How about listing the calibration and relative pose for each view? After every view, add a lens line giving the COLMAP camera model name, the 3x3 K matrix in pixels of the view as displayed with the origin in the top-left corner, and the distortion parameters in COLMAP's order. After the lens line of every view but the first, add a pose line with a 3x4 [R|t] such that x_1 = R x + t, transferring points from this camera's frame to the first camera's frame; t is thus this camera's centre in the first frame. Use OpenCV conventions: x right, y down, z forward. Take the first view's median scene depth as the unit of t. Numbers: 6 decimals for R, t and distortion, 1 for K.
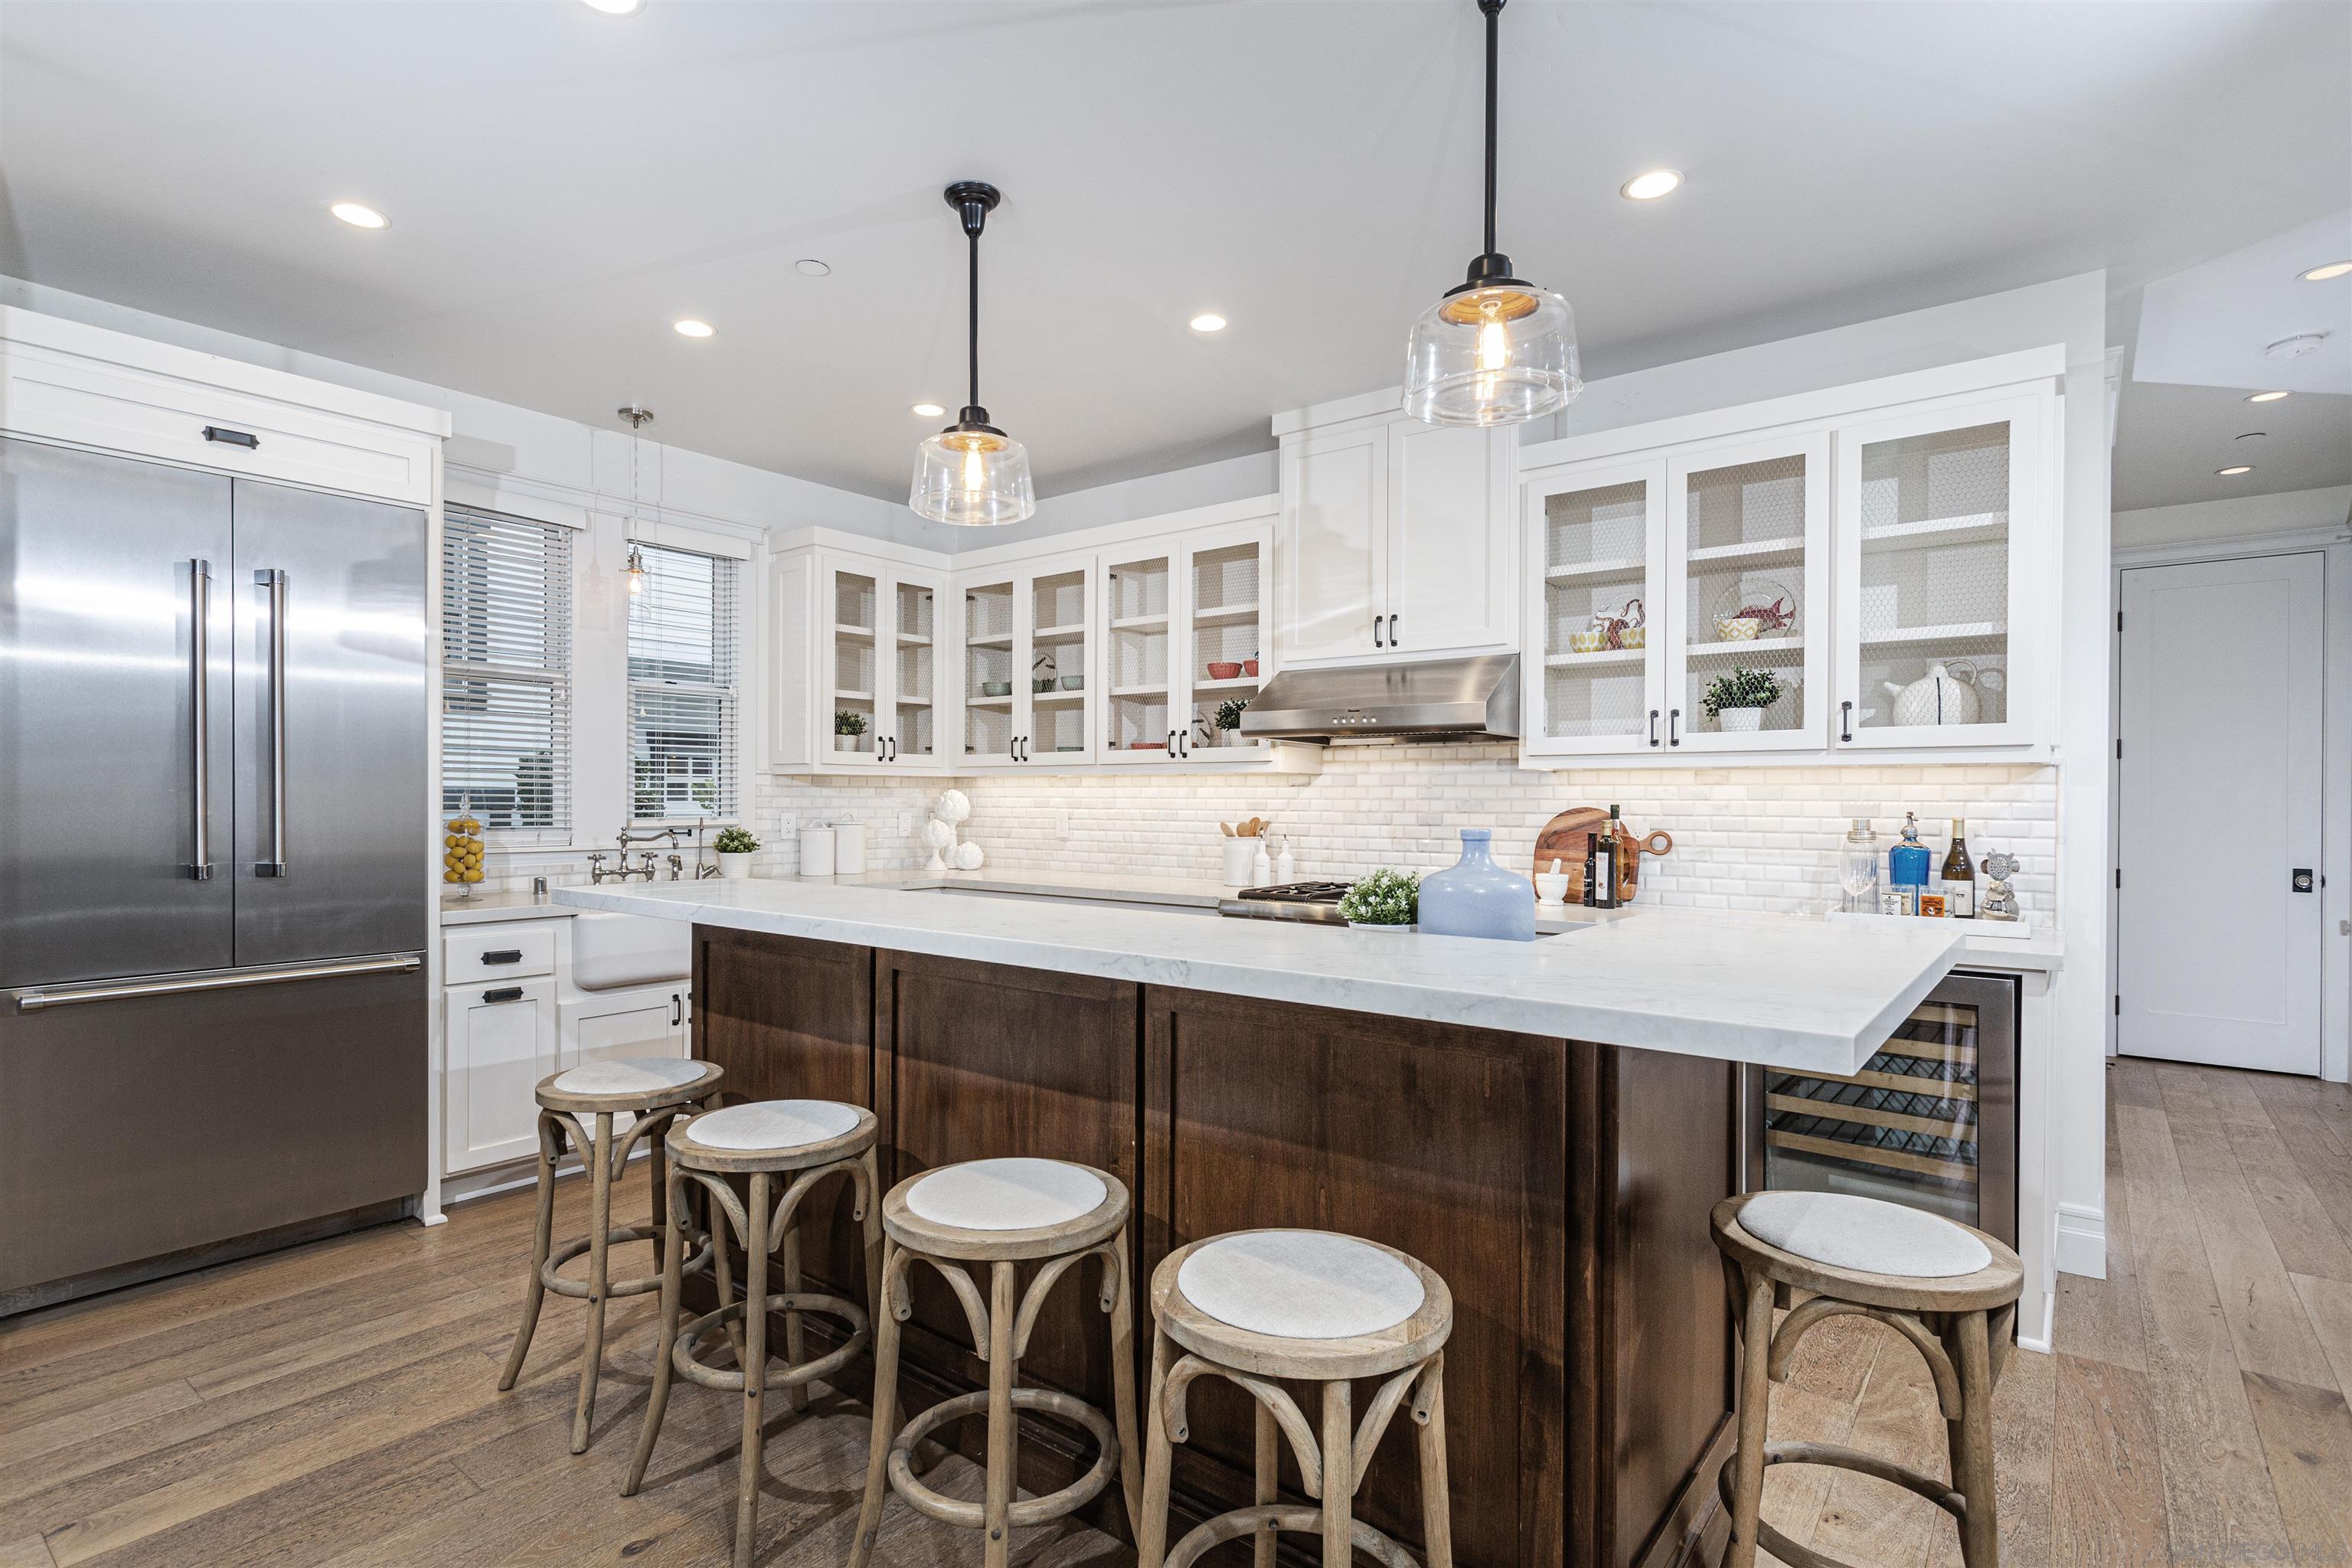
lens RADIAL K [[1143.7, 0, 1172.7], [0, 1143.7, 788.7], [0, 0, 1]] dist [0.003021, 0.001442]
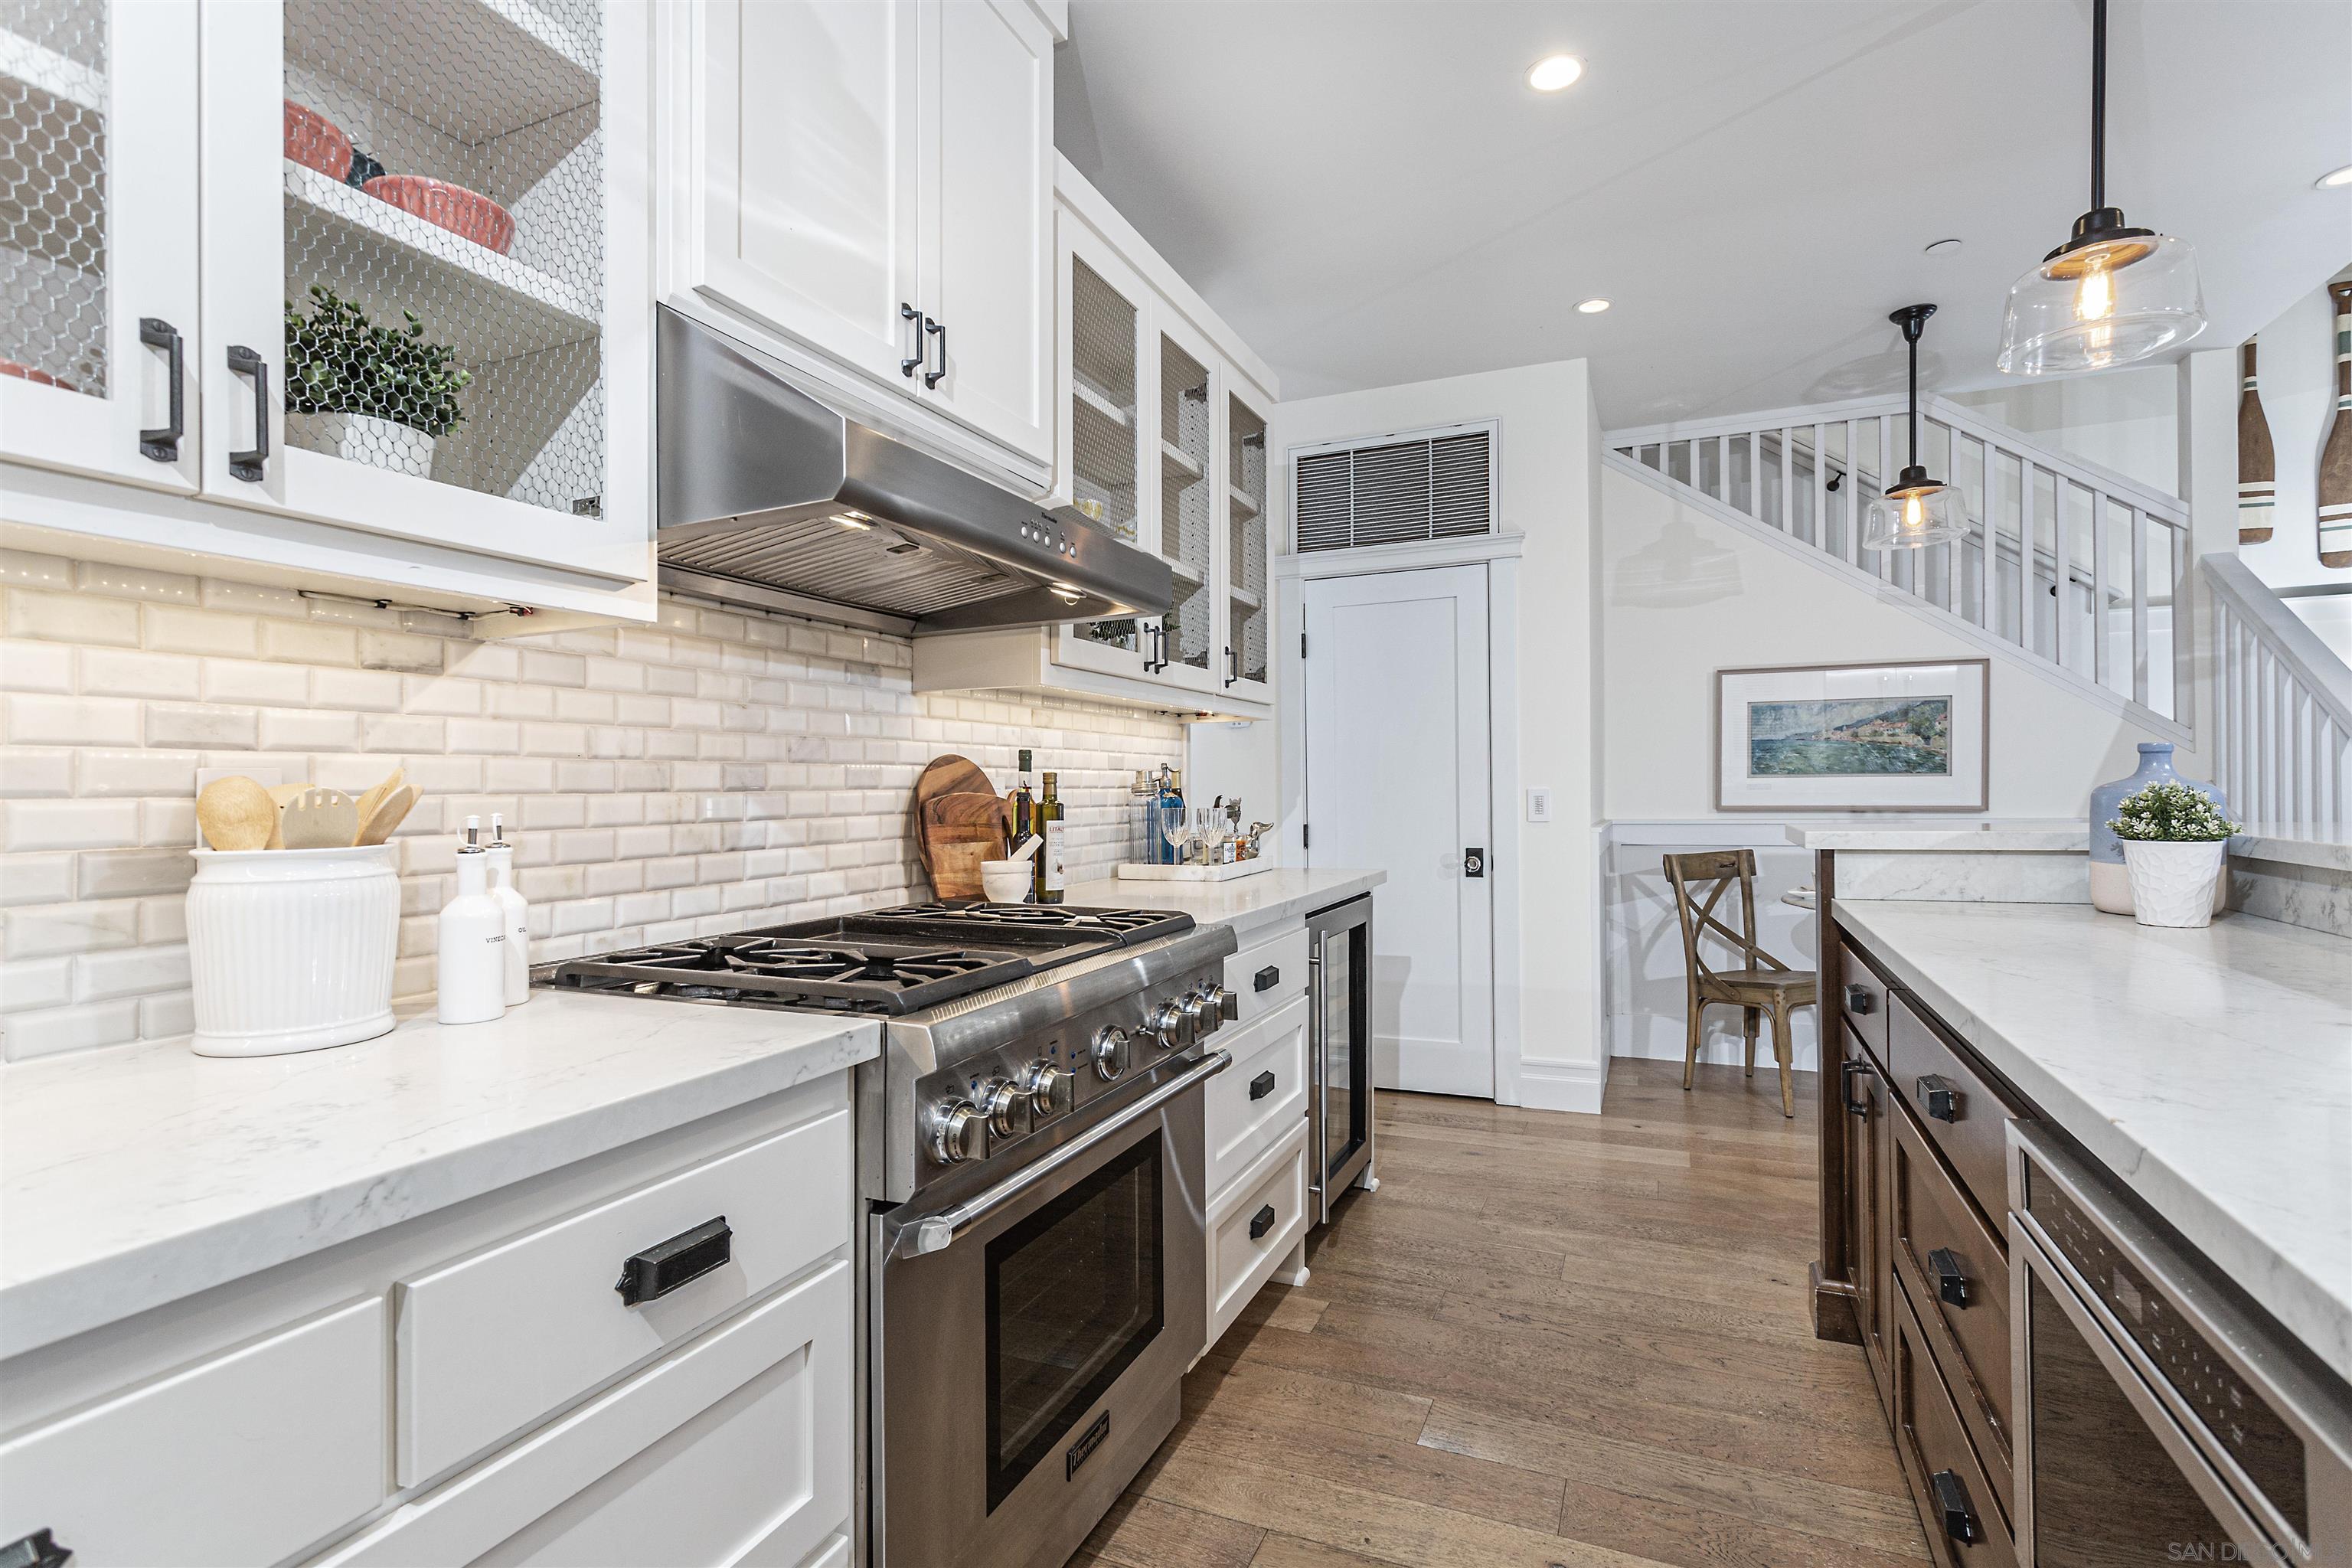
lens RADIAL K [[1143.7, 0, 1165.0], [0, 1143.7, 783.6], [0, 0, 1]] dist [0.003021, 0.001442]
pose [[-0.247537, 0.000644, 0.968878, -0.242679], [-0.001620, 0.999998, -0.001078, 0.028780], [-0.968877, -0.001837, -0.247535, 0.921301]]
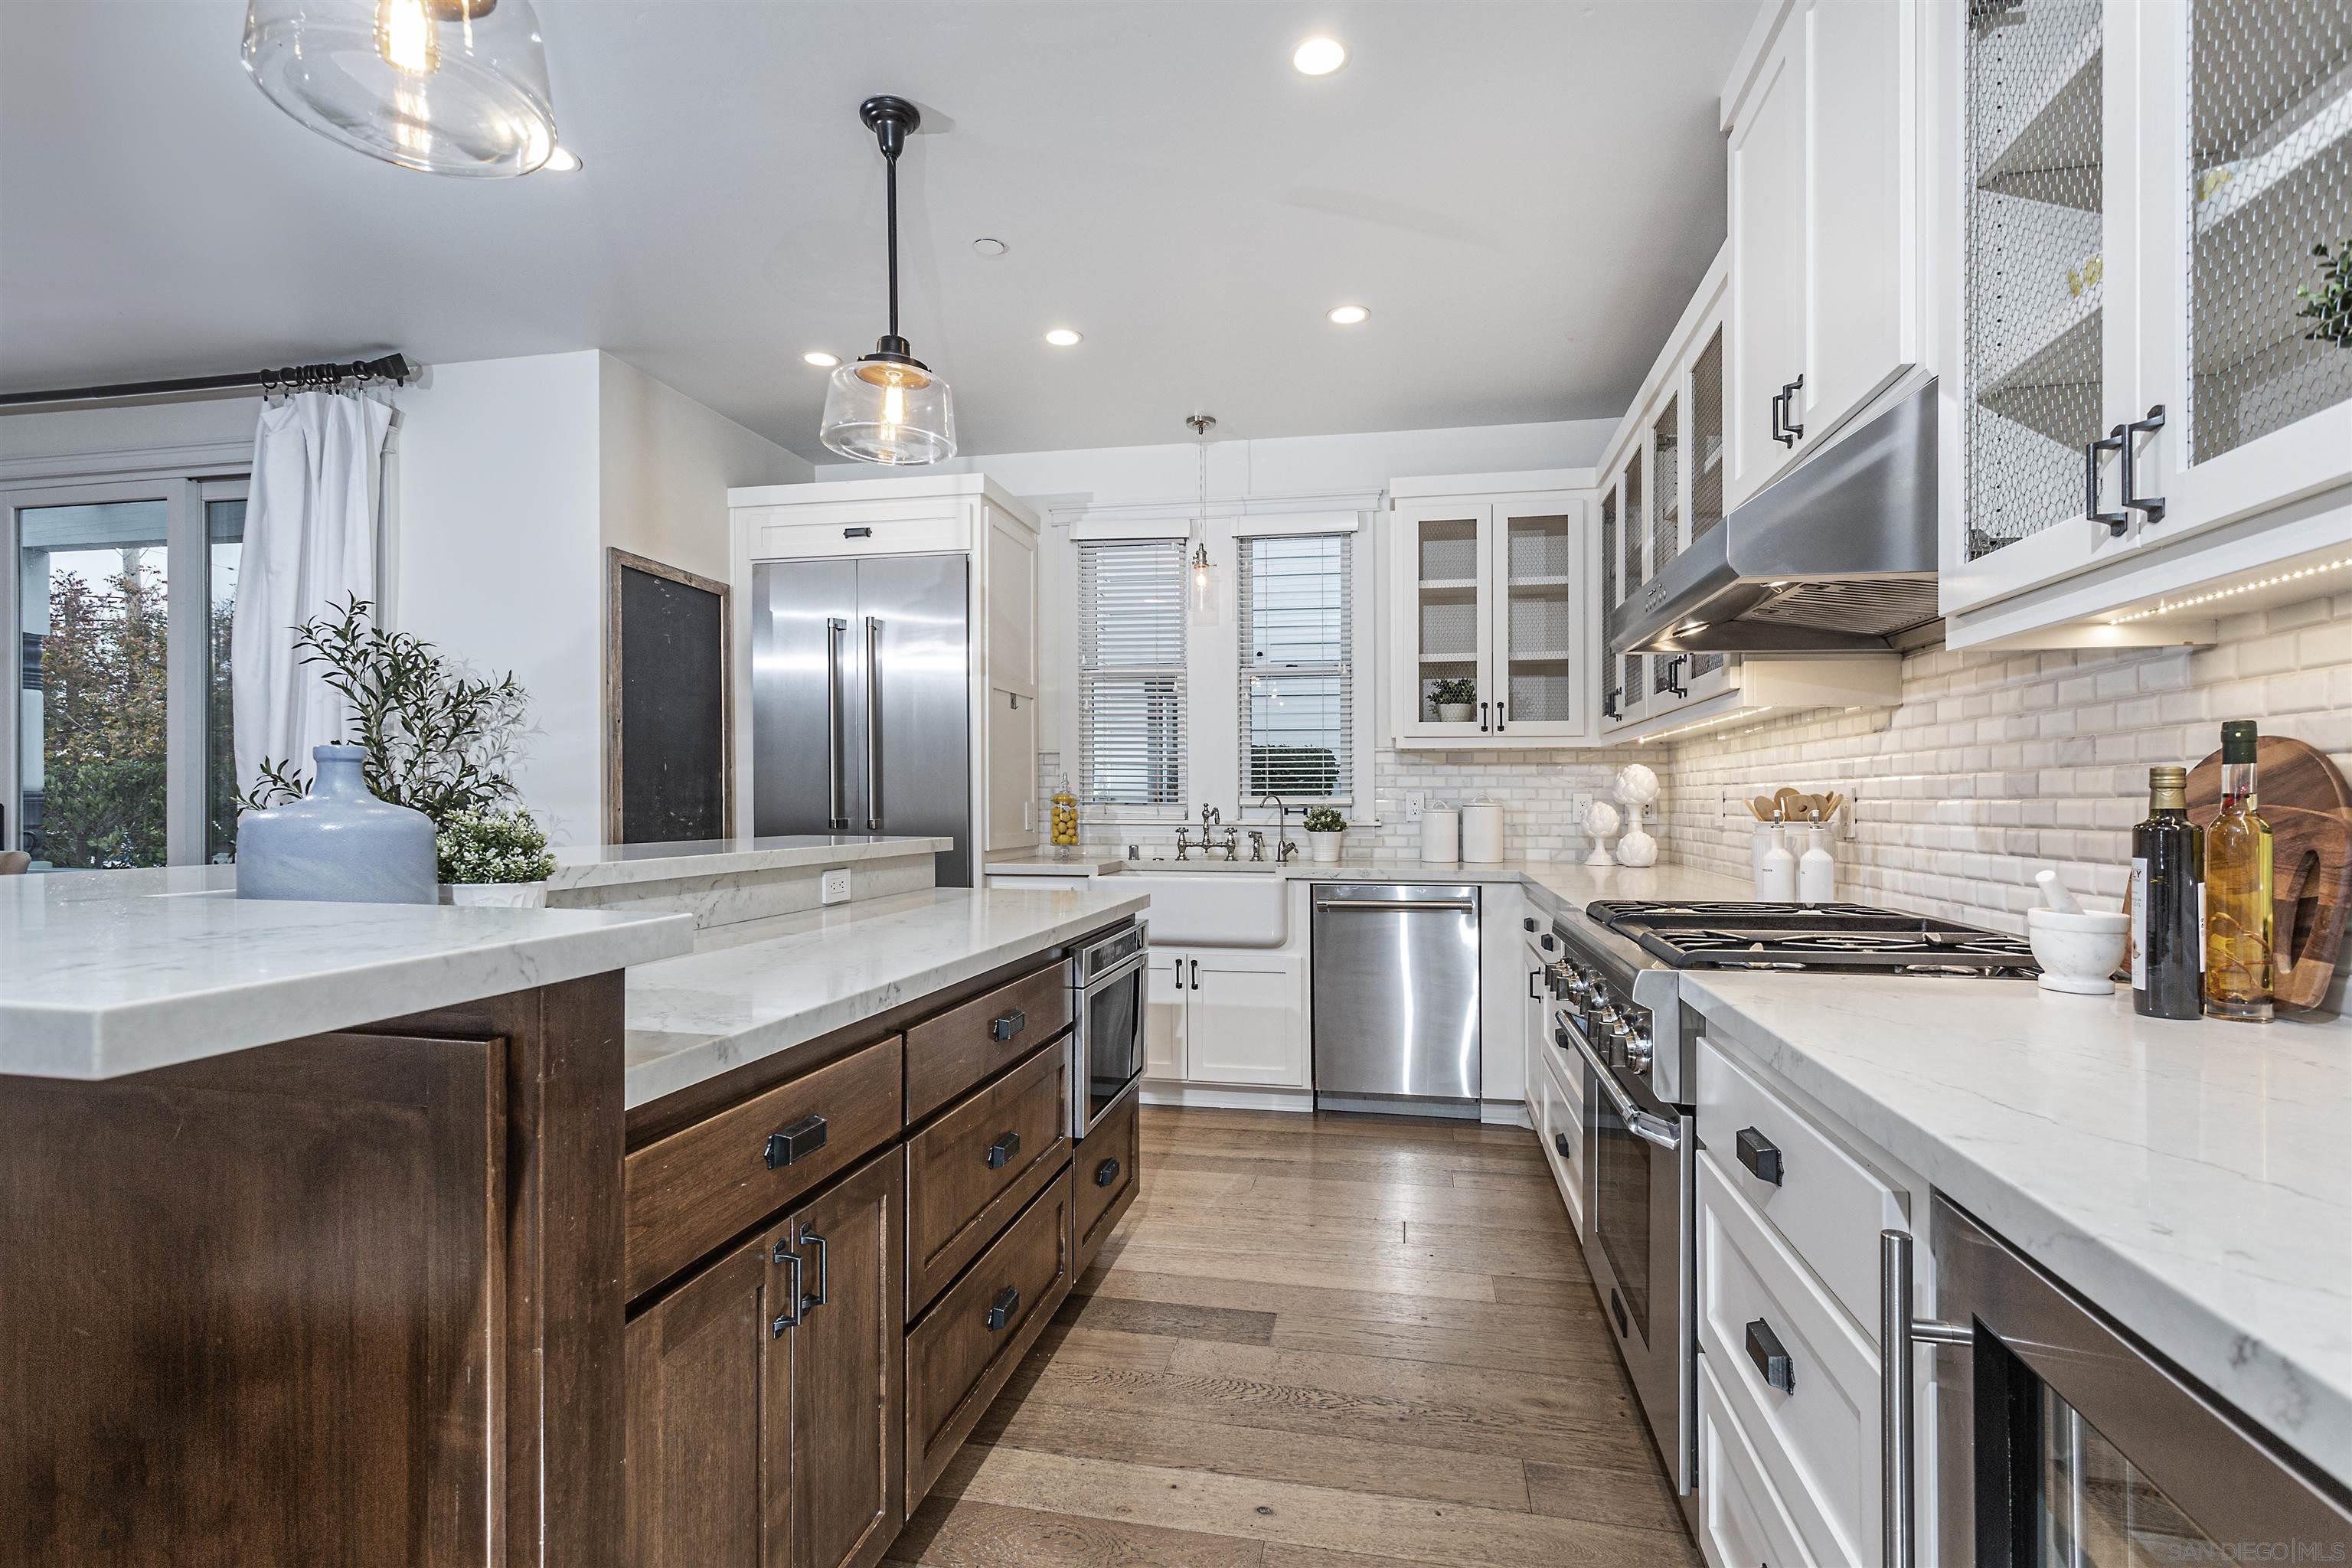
lens RADIAL K [[1143.7, 0, 1174.9], [0, 1143.7, 801.4], [0, 0, 1]] dist [0.003021, 0.001442]
pose [[0.455674, -0.002611, -0.890143, 0.465576], [0.008403, 0.999964, 0.001369, 0.029255], [0.890107, -0.008104, 0.455680, 0.469409]]
